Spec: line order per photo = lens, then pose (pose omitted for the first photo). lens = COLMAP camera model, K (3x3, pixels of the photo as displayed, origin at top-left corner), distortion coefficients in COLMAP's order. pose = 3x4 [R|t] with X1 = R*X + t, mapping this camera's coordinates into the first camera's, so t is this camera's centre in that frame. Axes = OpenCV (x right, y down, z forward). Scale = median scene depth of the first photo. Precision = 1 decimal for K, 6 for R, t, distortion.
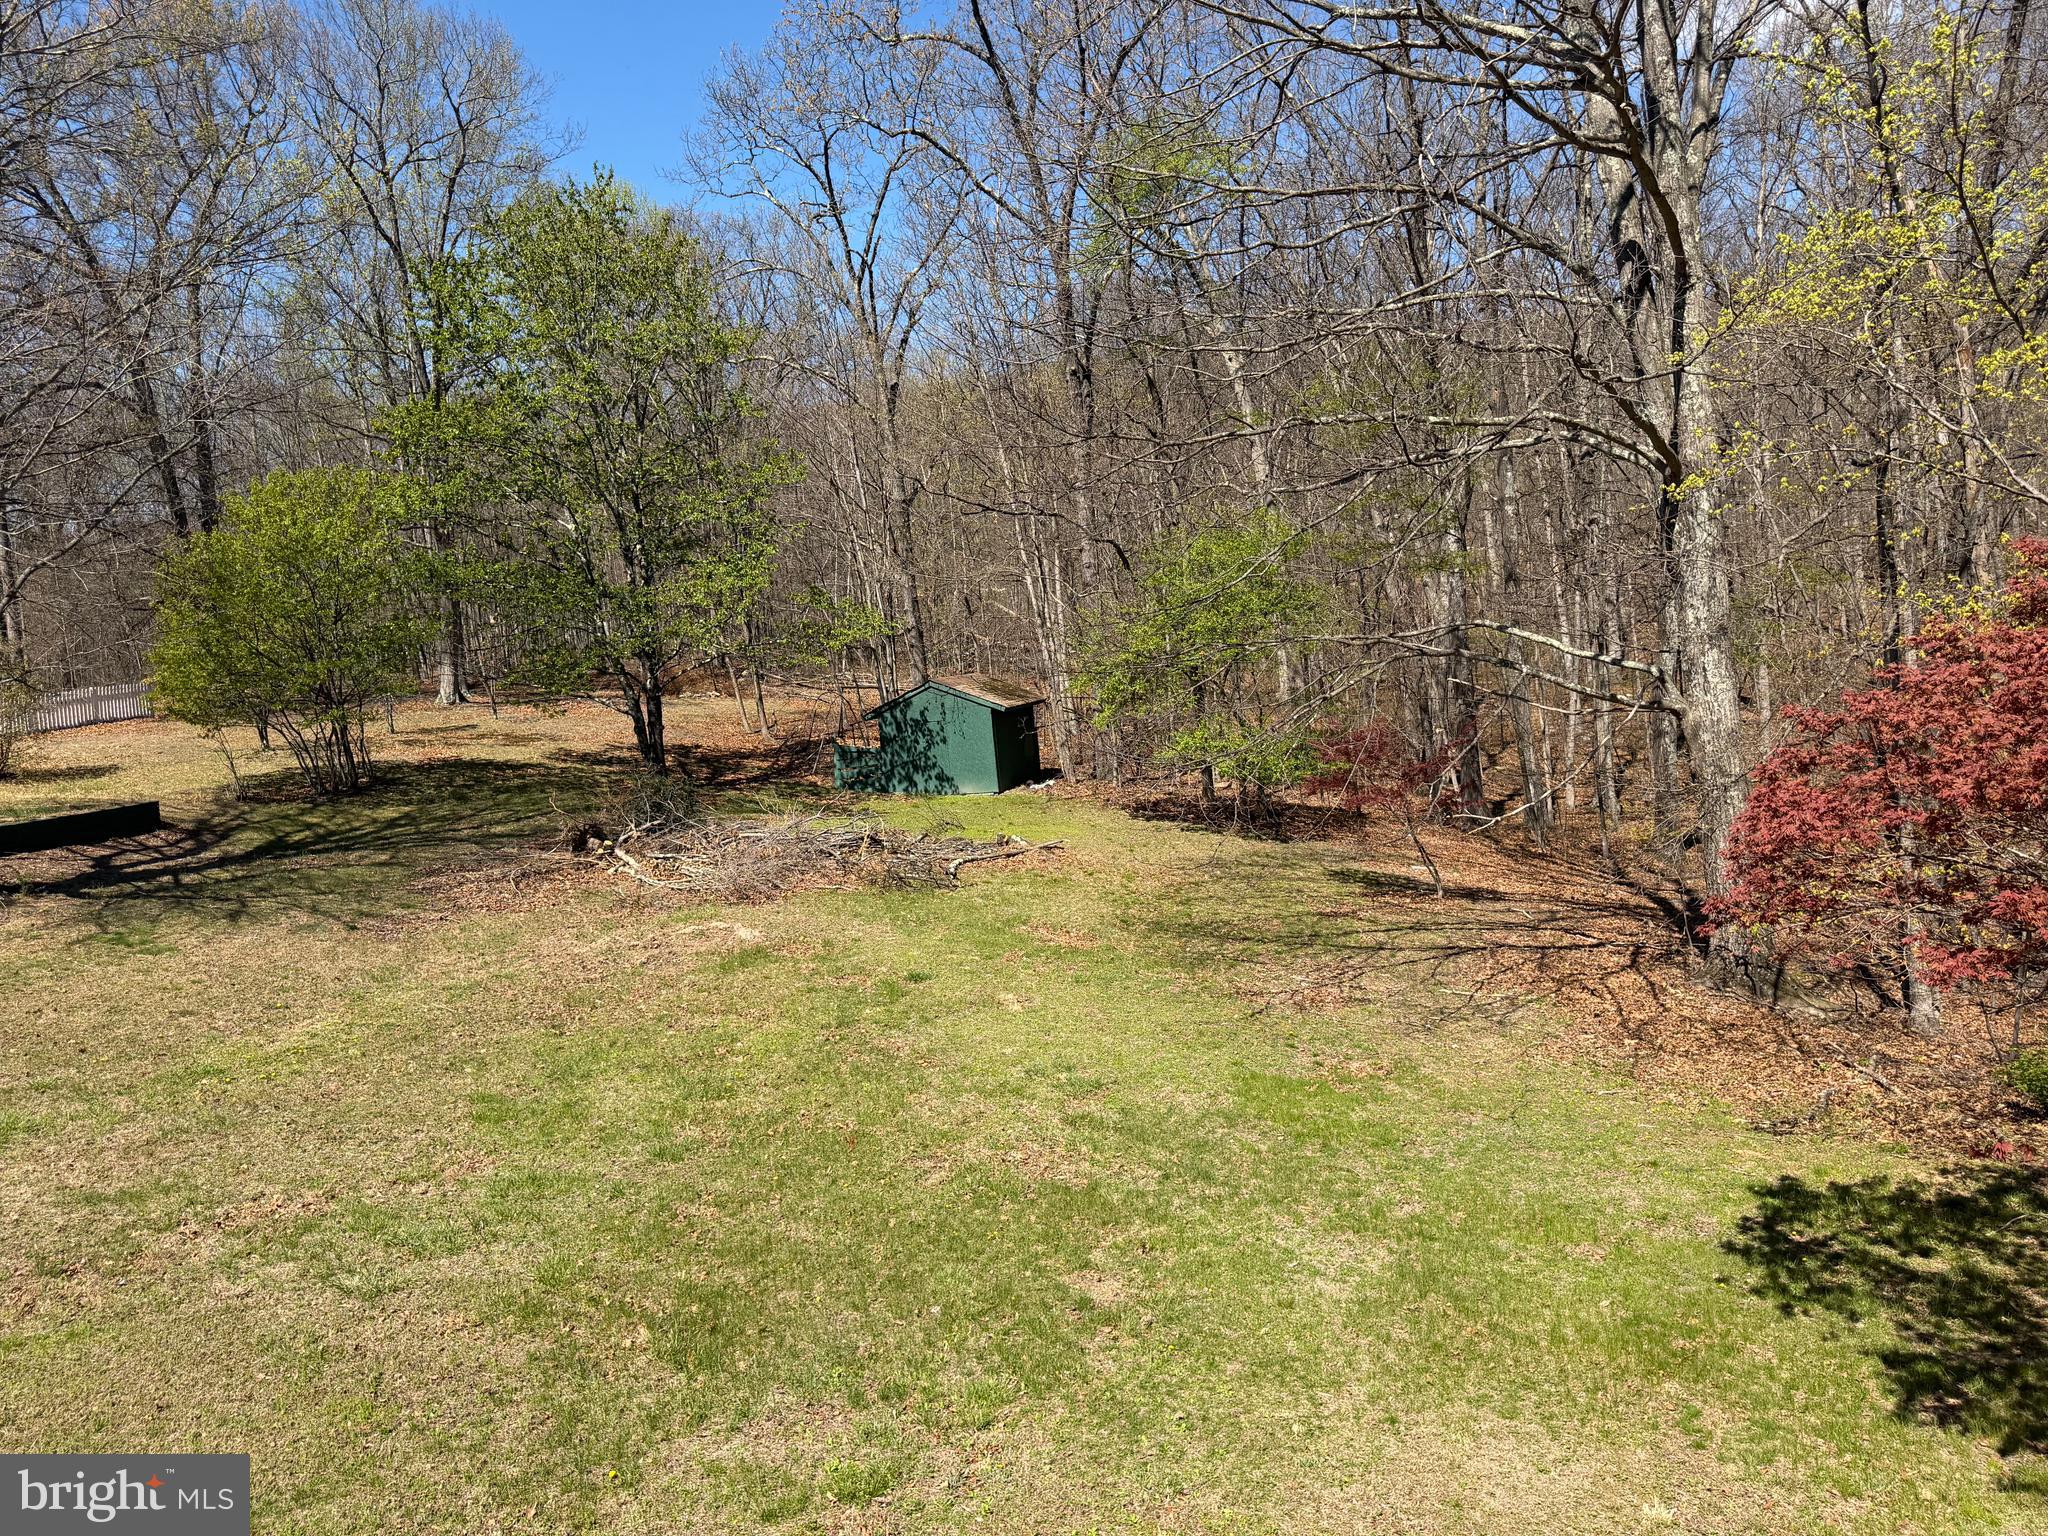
lens RADIAL K [[1438.8, 0, 1017.7], [0, 1438.8, 766.9], [0, 0, 1]] dist [0.060038, -0.069633]
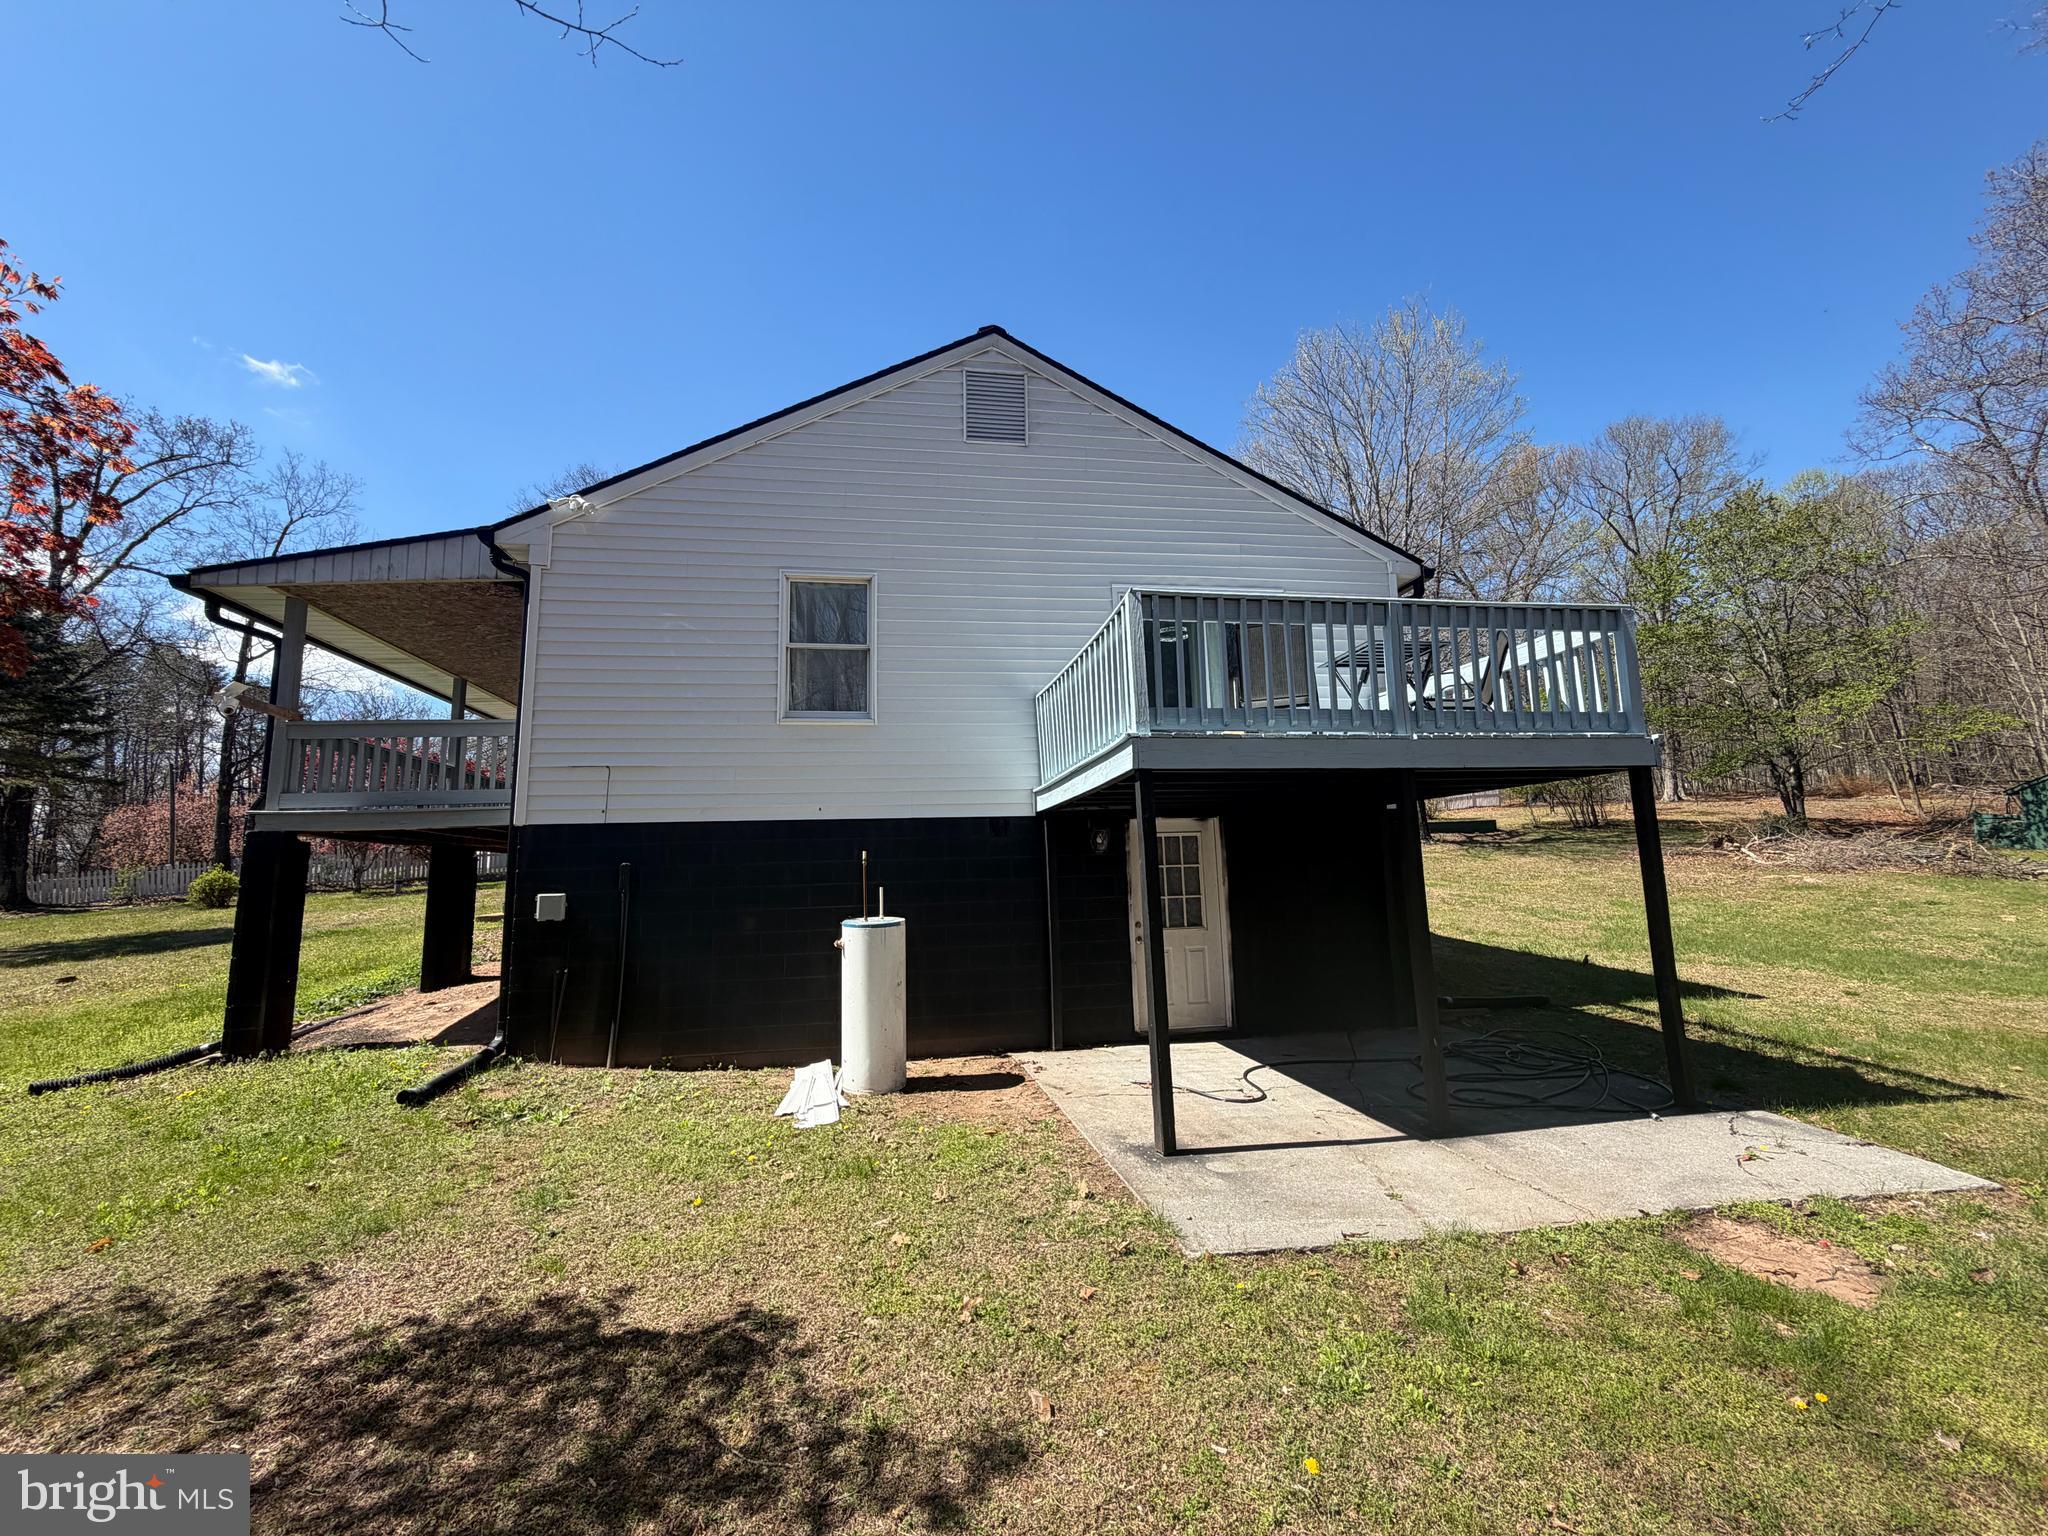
lens RADIAL K [[815.8, 0, 1018.7], [0, 815.8, 774.4], [0, 0, 1]] dist [0.001769, 0.000081]
pose [[0.473310, -0.037644, -0.880091, 0.136504], [-0.066383, 0.994721, -0.078247, 0.073025], [0.878391, 0.095458, 0.468313, -0.196435]]
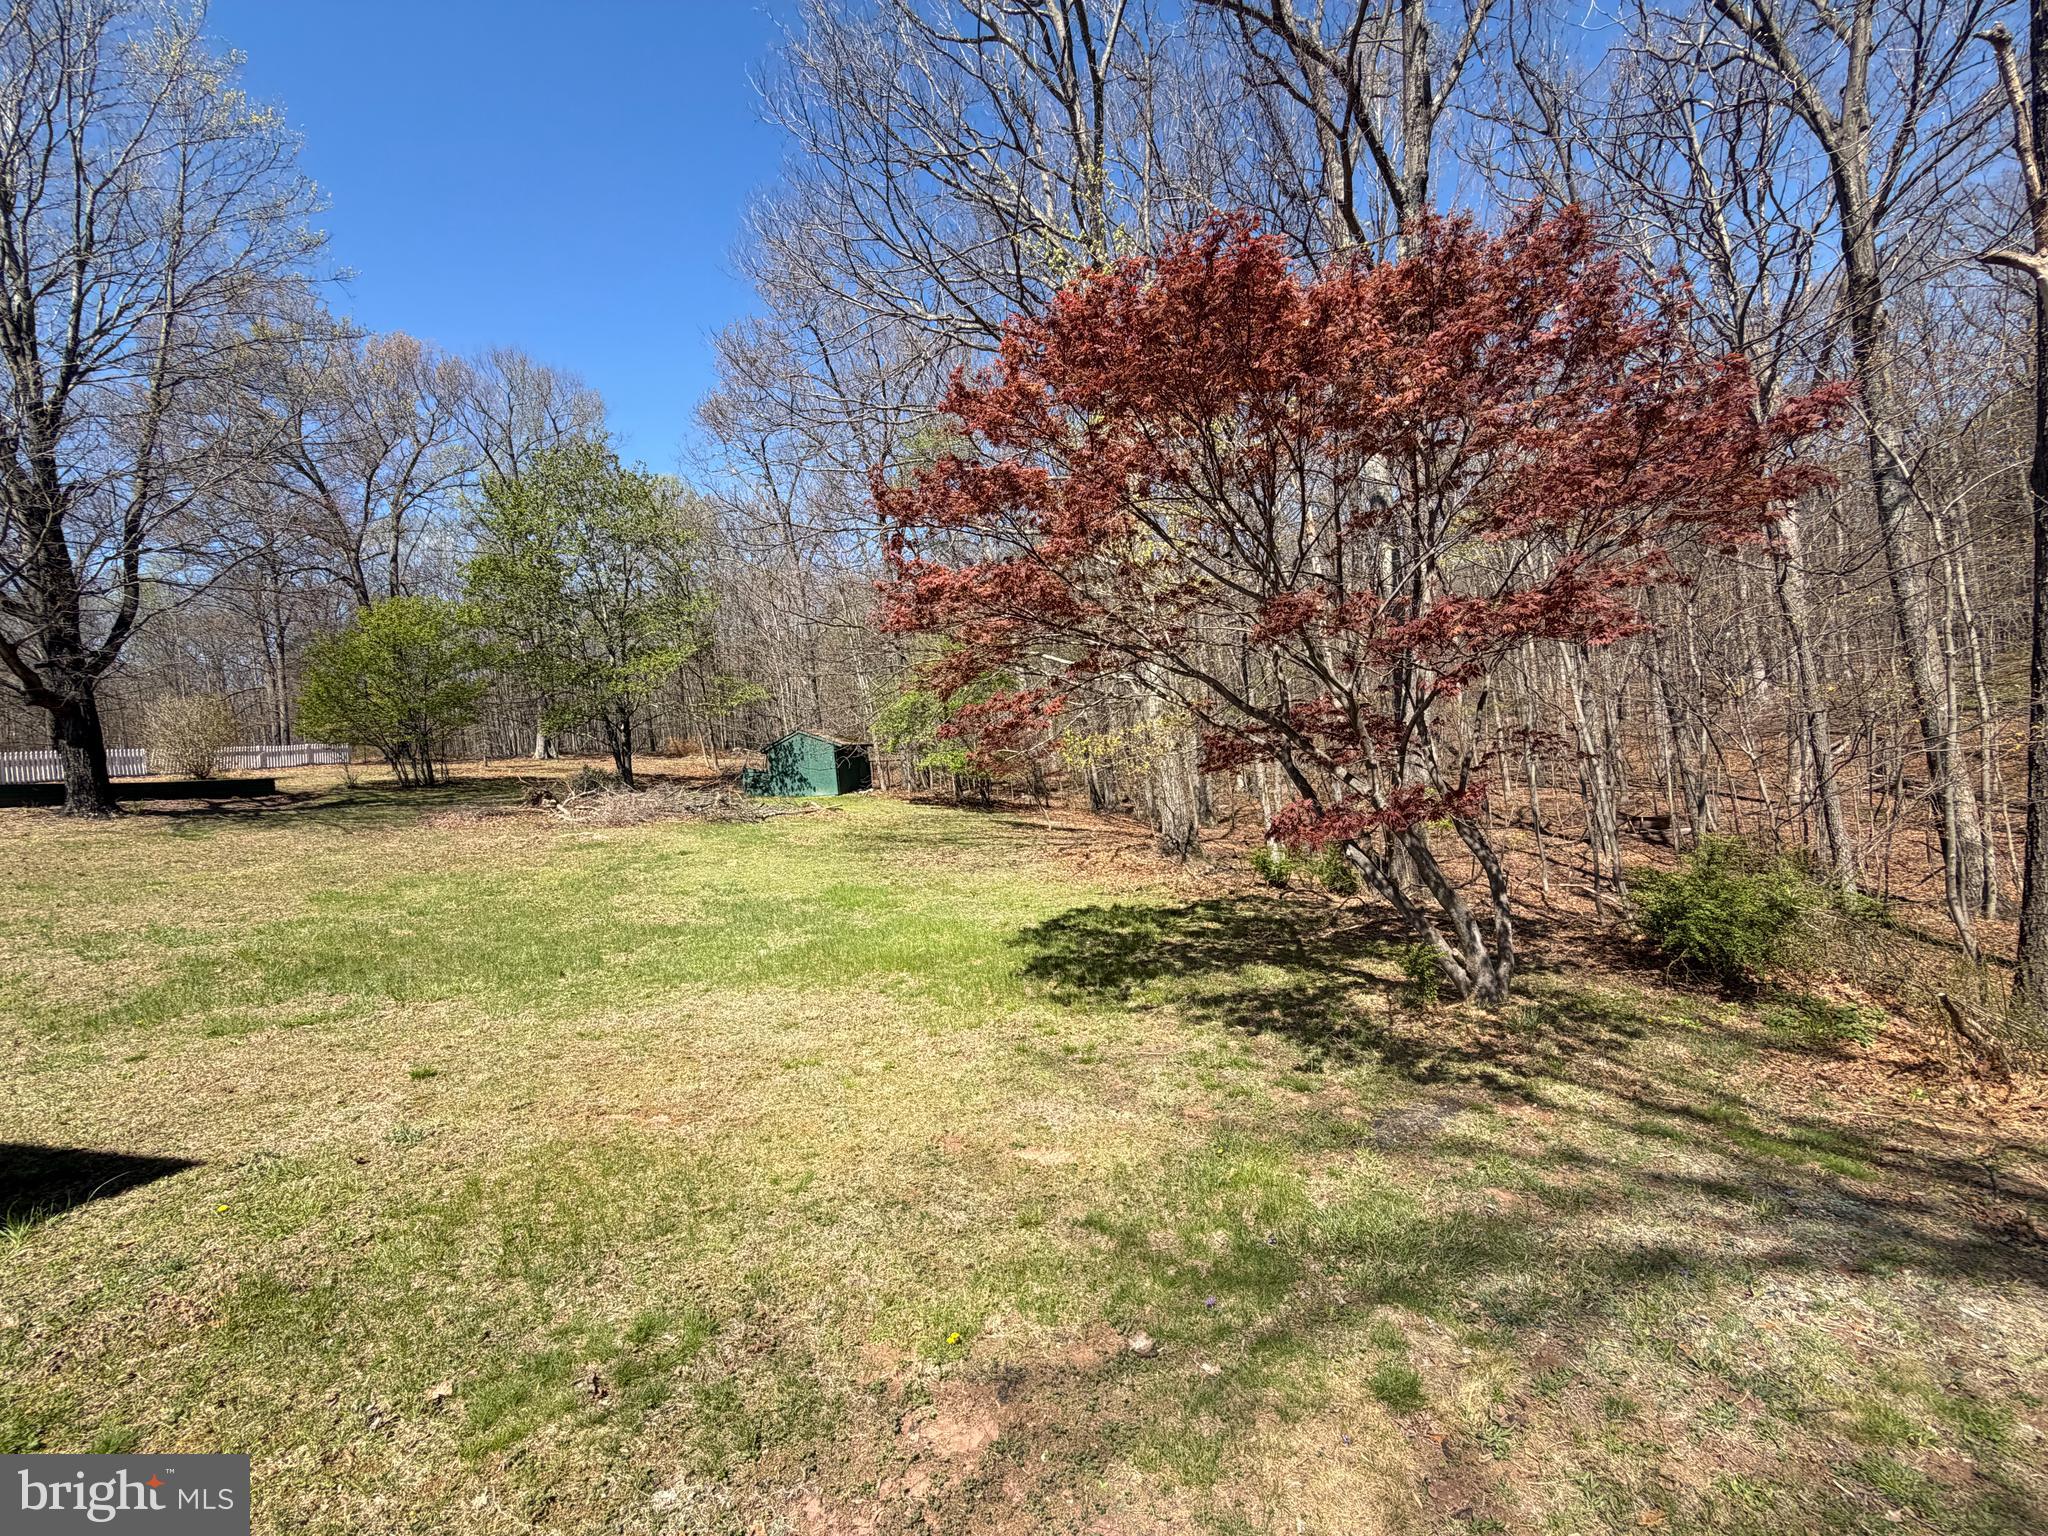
lens RADIAL K [[815.8, 0, 1017.6], [0, 815.8, 770.3], [0, 0, 1]] dist [0.001769, 0.000081]
pose [[0.996917, -0.002862, 0.078405, 0.123442], [0.008780, 0.997127, -0.075236, 0.064282], [-0.077964, 0.075692, 0.994079, 0.011764]]
